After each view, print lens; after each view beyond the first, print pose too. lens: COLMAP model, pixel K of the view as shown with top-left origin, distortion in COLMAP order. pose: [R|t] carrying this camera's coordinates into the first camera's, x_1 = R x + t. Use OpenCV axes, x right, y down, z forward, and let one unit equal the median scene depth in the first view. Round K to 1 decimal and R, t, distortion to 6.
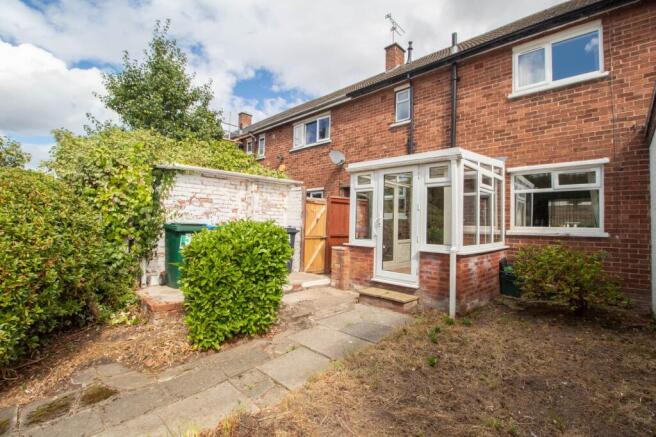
lens RADIAL K [[303.6, 0, 328.0], [0, 303.6, 218.5], [0, 0, 1]] dist [0.003580, -0.016144]
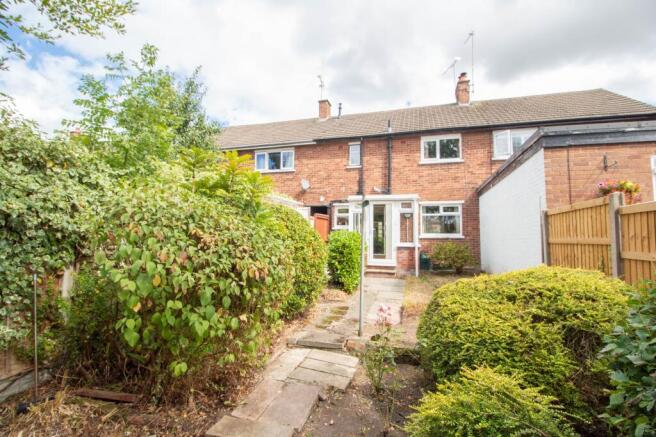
lens RADIAL K [[303.6, 0, 328.0], [0, 303.6, 218.5], [0, 0, 1]] dist [0.003580, -0.016144]
pose [[0.891281, 0.016434, 0.453153, -0.794760], [-0.002341, 0.999497, -0.031642, -0.005123], [-0.453445, 0.027141, 0.890871, -0.419677]]
